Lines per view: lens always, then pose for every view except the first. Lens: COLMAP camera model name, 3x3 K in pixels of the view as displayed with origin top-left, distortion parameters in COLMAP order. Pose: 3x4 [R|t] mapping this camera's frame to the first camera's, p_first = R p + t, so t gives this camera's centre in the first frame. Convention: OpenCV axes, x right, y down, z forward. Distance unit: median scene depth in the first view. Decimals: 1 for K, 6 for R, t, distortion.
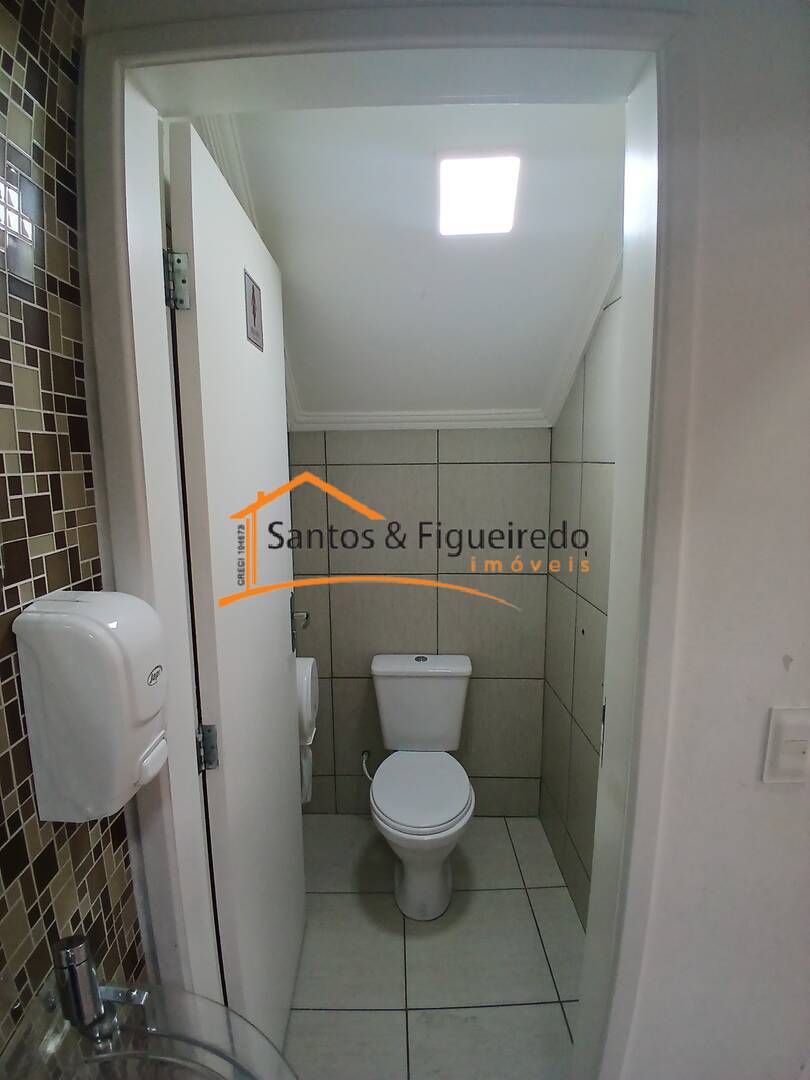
lens RADIAL K [[548.4, 0, 405.0], [0, 548.4, 540.0], [0, 0, 1]] dist [-0.045621, 0.000023]
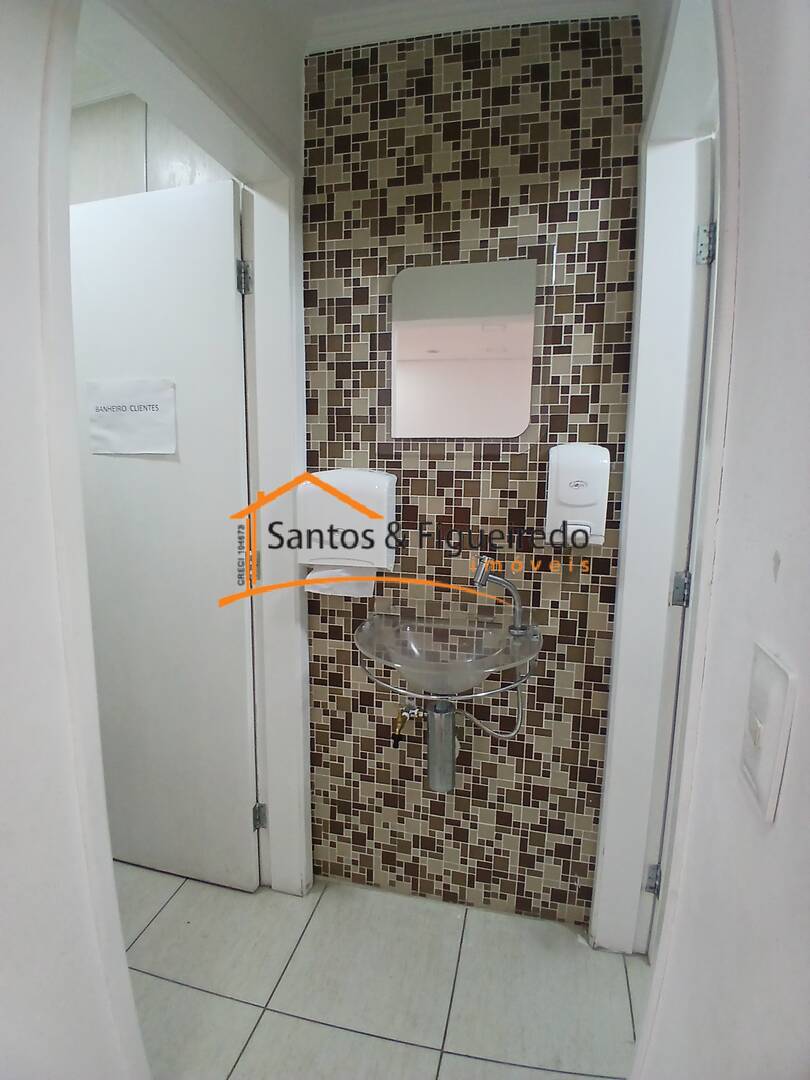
lens RADIAL K [[558.8, 0, 405.0], [0, 558.8, 540.0], [0, 0, 1]] dist [0.000717, 0.000097]
pose [[-0.237092, 0.138412, -0.961577, 1.705201], [-0.150712, 0.972575, 0.177155, 0.189922], [0.959726, 0.186923, -0.209729, 0.899187]]
